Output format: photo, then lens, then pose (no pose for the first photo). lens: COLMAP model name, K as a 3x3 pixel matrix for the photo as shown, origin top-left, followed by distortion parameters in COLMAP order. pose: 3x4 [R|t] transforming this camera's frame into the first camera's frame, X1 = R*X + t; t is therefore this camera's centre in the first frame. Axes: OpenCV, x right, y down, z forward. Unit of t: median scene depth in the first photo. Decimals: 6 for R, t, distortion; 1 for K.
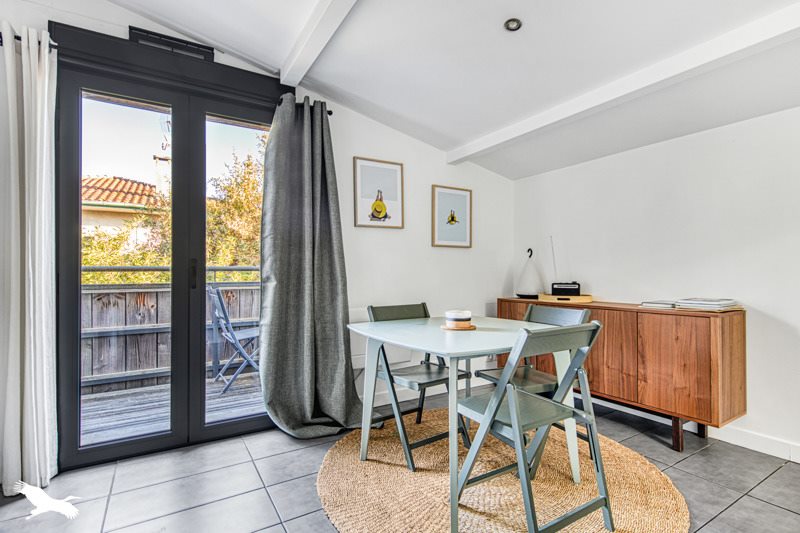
lens RADIAL K [[382.8, 0, 403.5], [0, 382.8, 273.5], [0, 0, 1]] dist [0.008738, 0.001246]
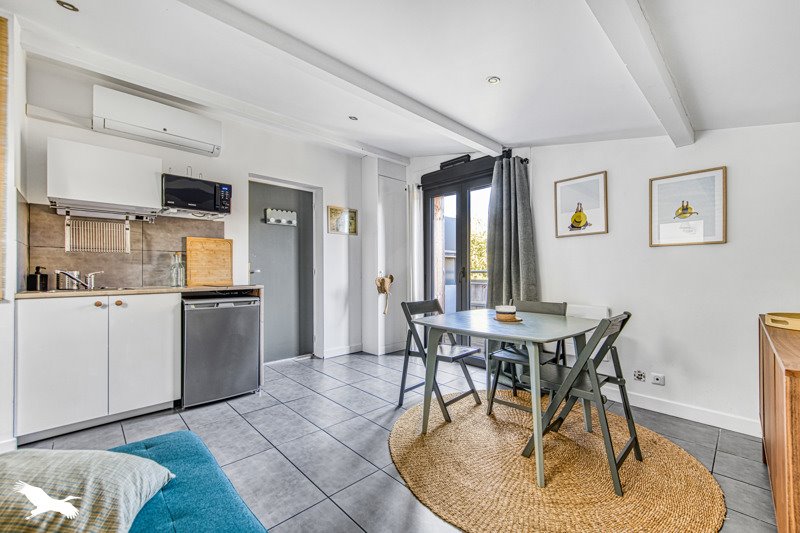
lens RADIAL K [[331.9, 0, 415.7], [0, 331.9, 267.7], [0, 0, 1]] dist [0.013579, -0.000796]
pose [[0.225157, -0.011210, -0.974258, 0.897713], [0.000139, 0.999934, -0.011473, -0.014985], [0.974323, 0.002448, 0.225144, 0.345209]]
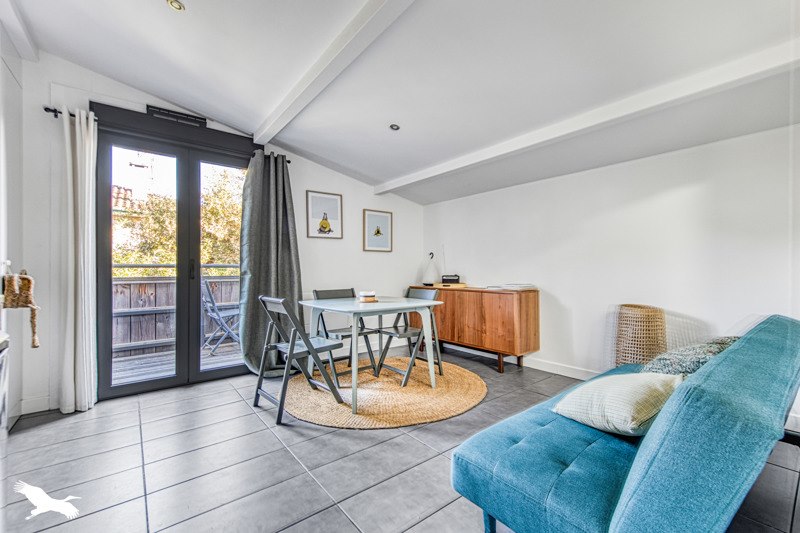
lens RADIAL K [[331.9, 0, 414.8], [0, 331.9, 271.5], [0, 0, 1]] dist [0.013579, -0.000796]
pose [[0.989886, -0.000649, 0.141865, 0.110945], [0.000109, 0.999993, 0.003820, 0.004201], [-0.141866, -0.003766, 0.989879, -0.360747]]
